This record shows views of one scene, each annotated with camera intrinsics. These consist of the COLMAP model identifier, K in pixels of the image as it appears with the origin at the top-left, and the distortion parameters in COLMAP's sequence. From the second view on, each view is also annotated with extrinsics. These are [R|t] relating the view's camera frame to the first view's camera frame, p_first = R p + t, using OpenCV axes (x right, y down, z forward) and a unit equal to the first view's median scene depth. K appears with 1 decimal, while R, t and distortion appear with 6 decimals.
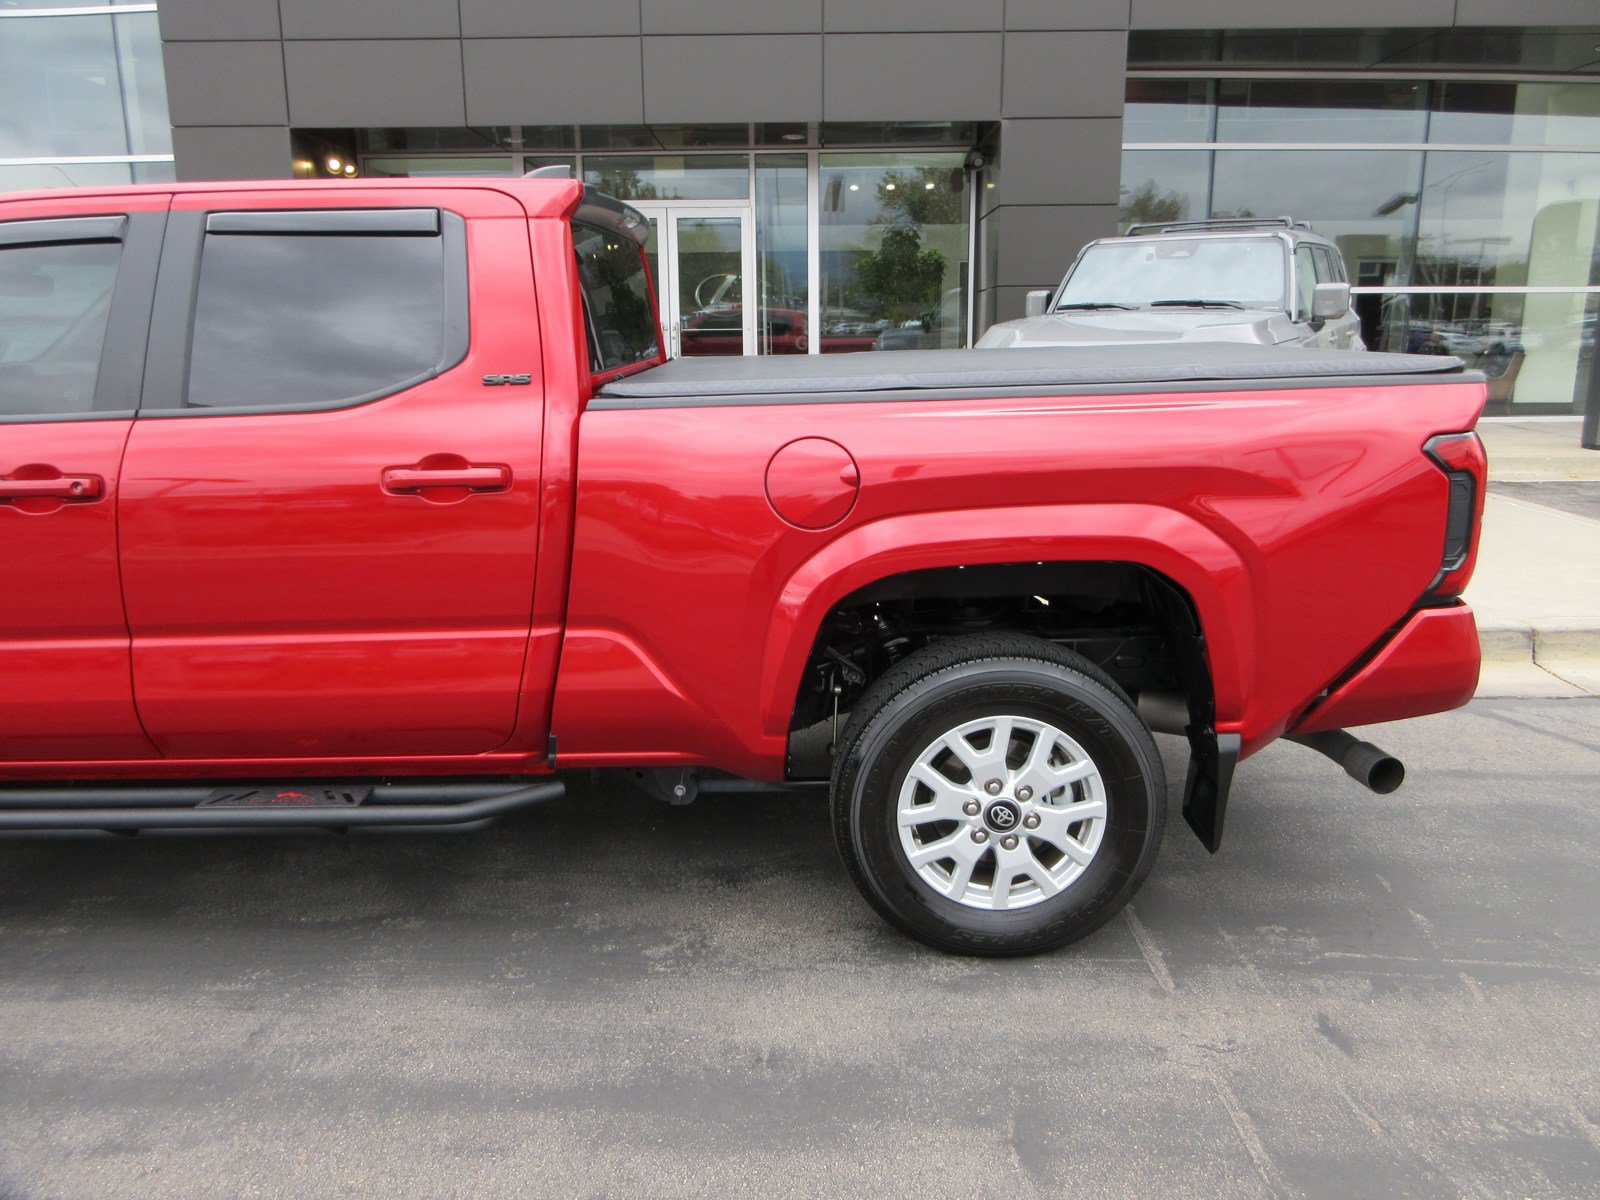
lens RADIAL K [[1183.1, 0, 803.2], [0, 1183.1, 595.5], [0, 0, 1]] dist [-0.002321, 0.015535]
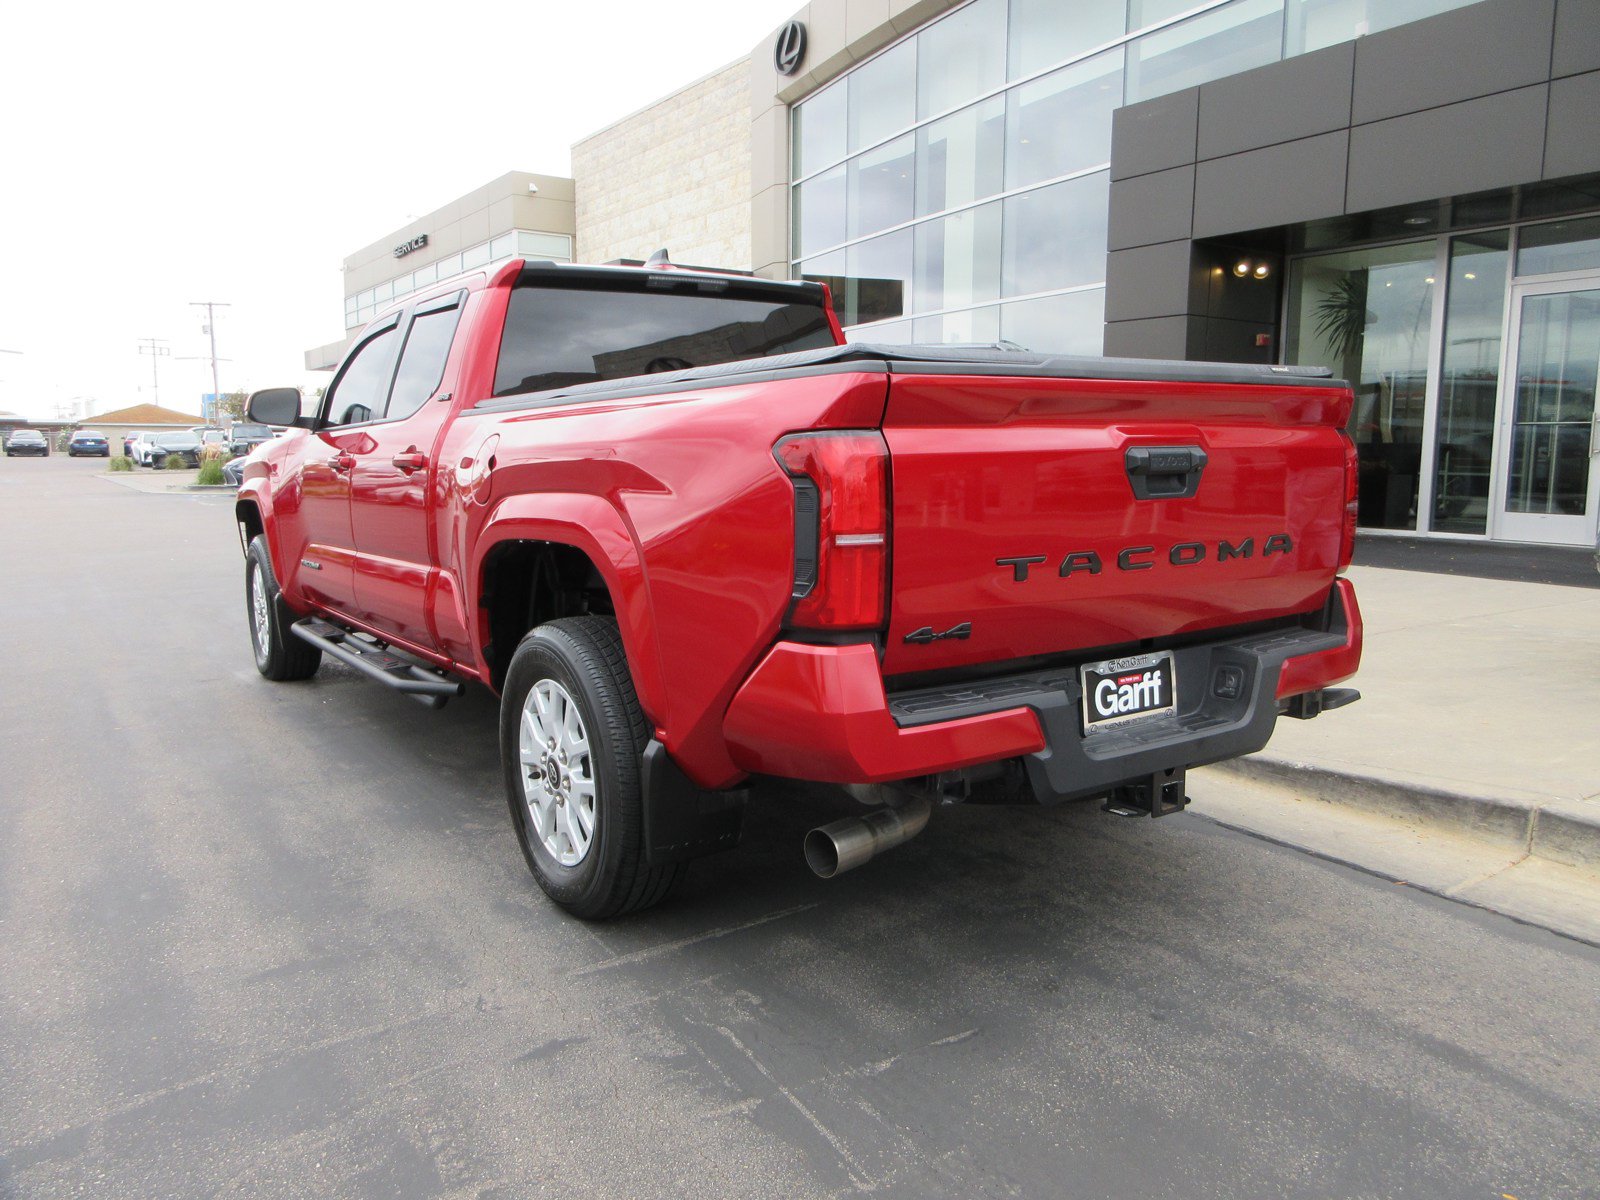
lens RADIAL K [[1185.6, 0, 803.1], [0, 1185.6, 595.3], [0, 0, 1]] dist [-0.000873, 0.010847]
pose [[0.578637, 0.111114, -0.807980, 1.154744], [-0.187768, 0.982213, 0.000604, -0.021898], [0.793676, 0.151363, 0.589209, 0.487295]]
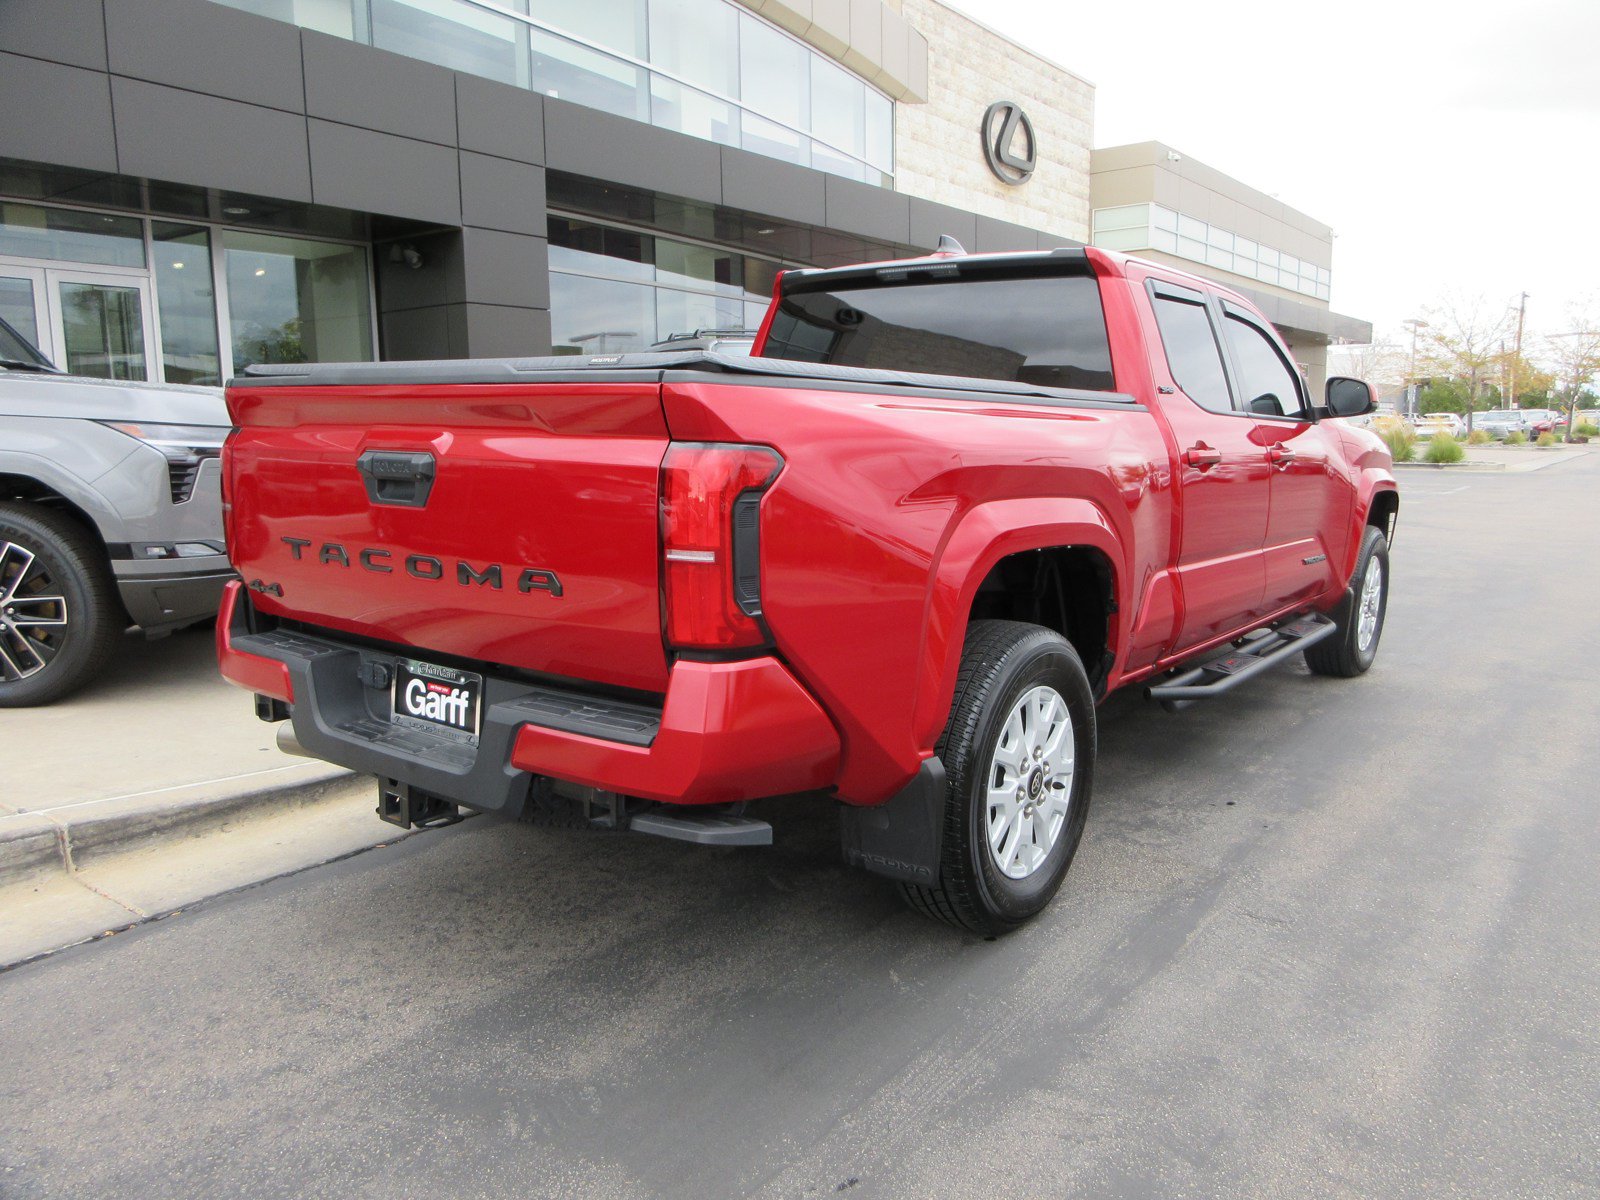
lens RADIAL K [[1185.6, 0, 803.1], [0, 1185.6, 595.3], [0, 0, 1]] dist [-0.000873, 0.010847]
pose [[0.594764, -0.112495, 0.795991, -2.288755], [0.185306, 0.982681, 0.000418, -0.029762], [-0.782252, 0.147253, 0.605309, 0.558600]]
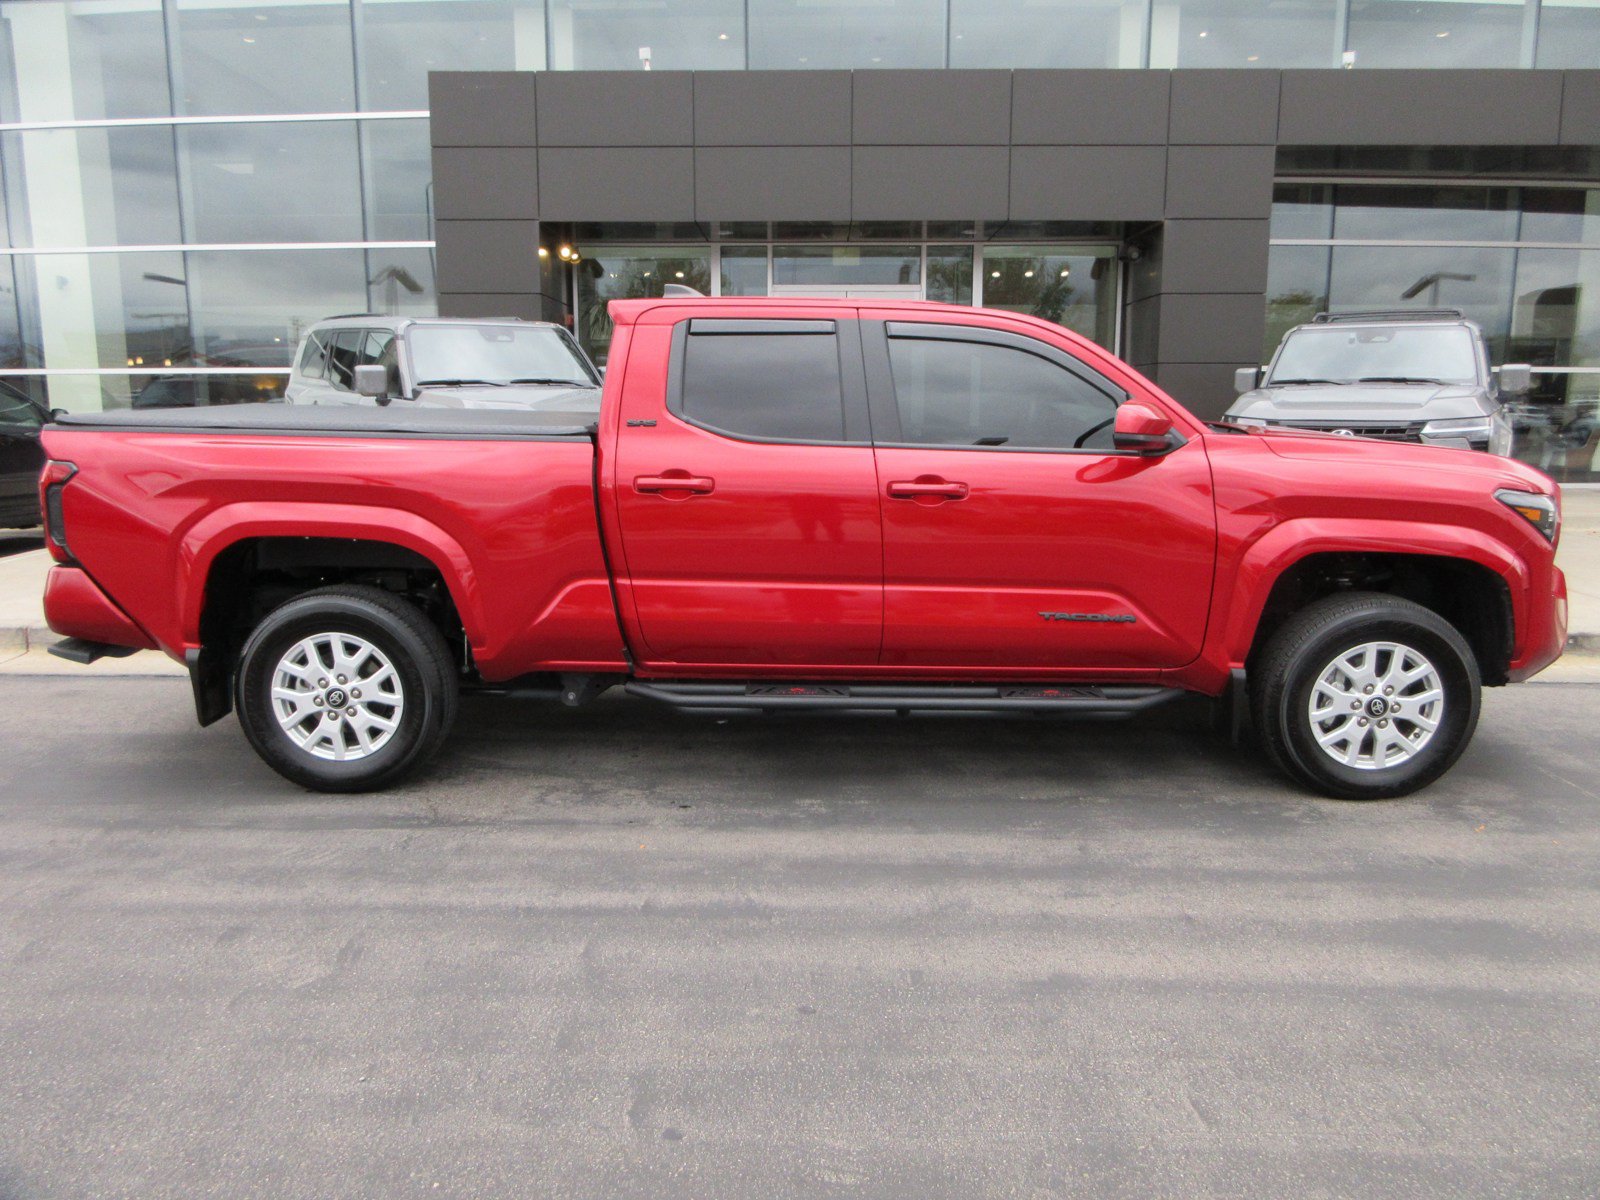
lens RADIAL K [[1183.1, 0, 803.2], [0, 1183.1, 595.5], [0, 0, 1]] dist [-0.002321, 0.015535]
pose [[0.999953, 0.008159, 0.005283, -0.755231], [-0.007835, 0.998240, -0.058791, 0.124183], [-0.005754, 0.058747, 0.998256, -0.486062]]
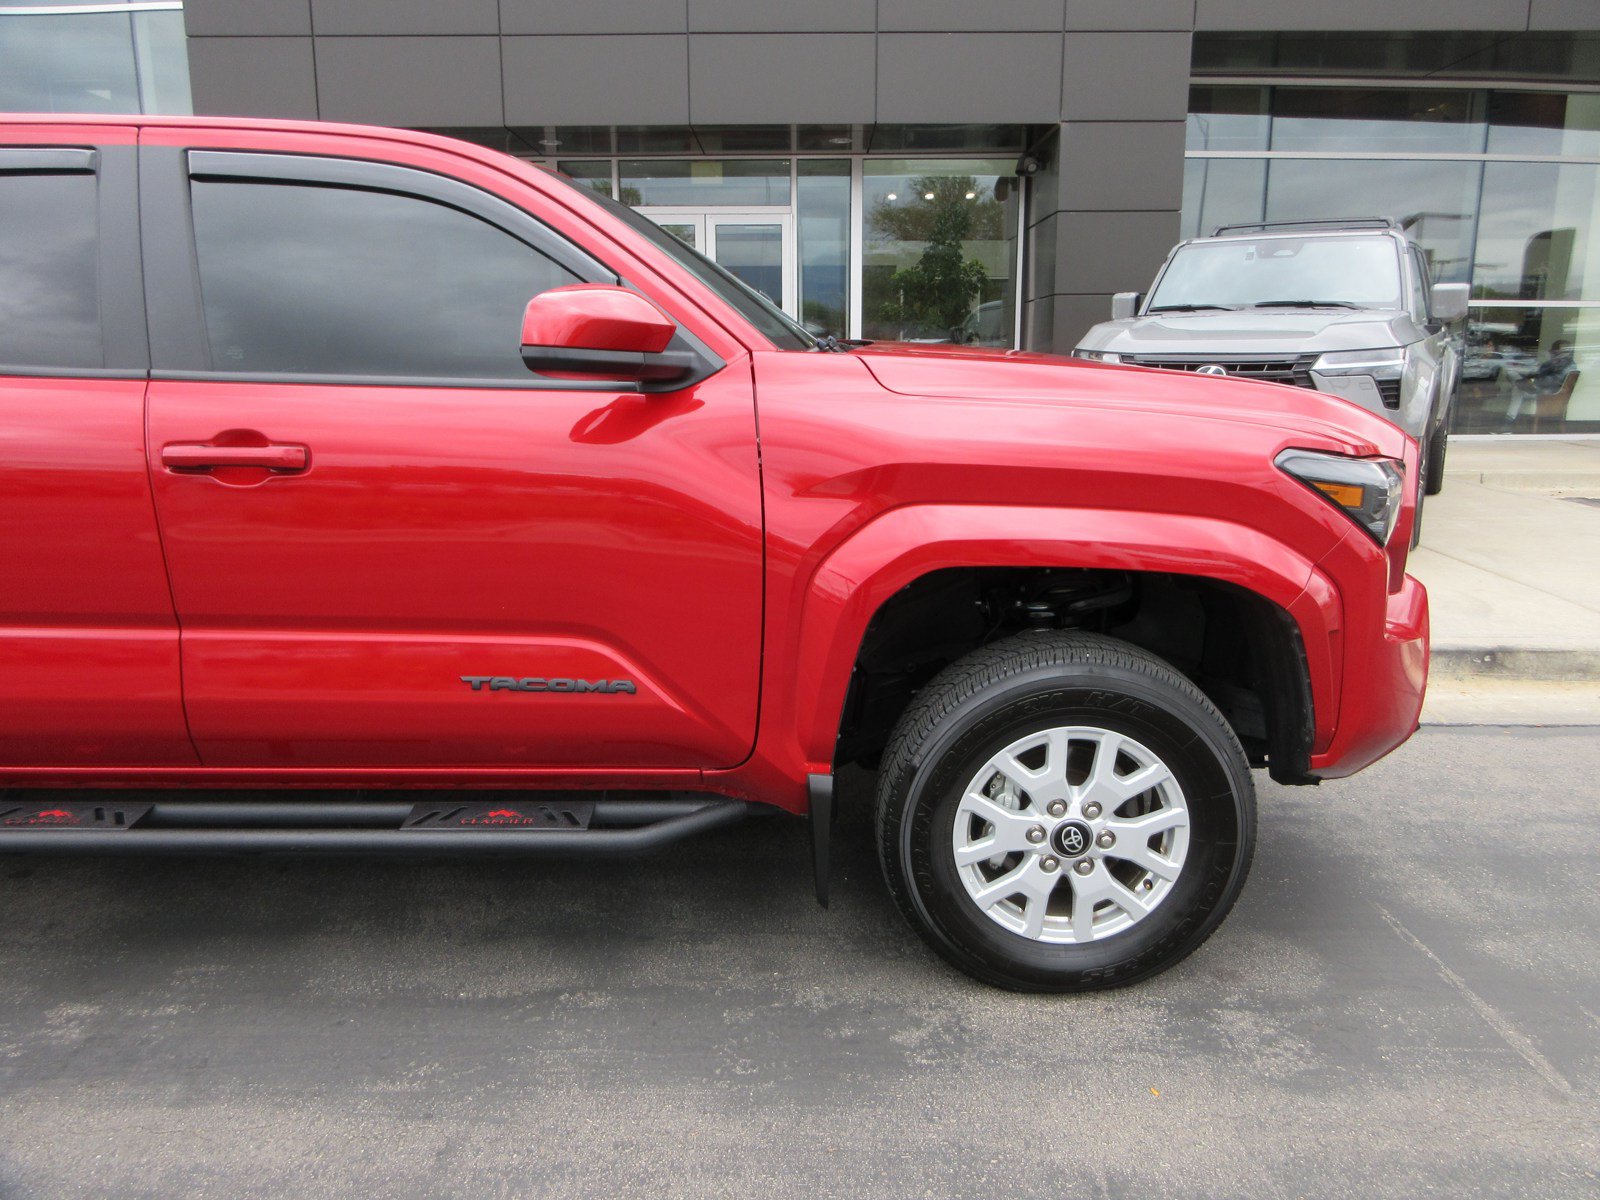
lens RADIAL K [[1184.4, 0, 804.2], [0, 1184.4, 594.3], [0, 0, 1]] dist [0.002962, 0.009293]
pose [[0.999935, 0.002252, 0.011151, -0.210076], [-0.002016, 0.999775, -0.021111, 0.012992], [-0.011196, 0.021087, 0.999715, 0.180810]]
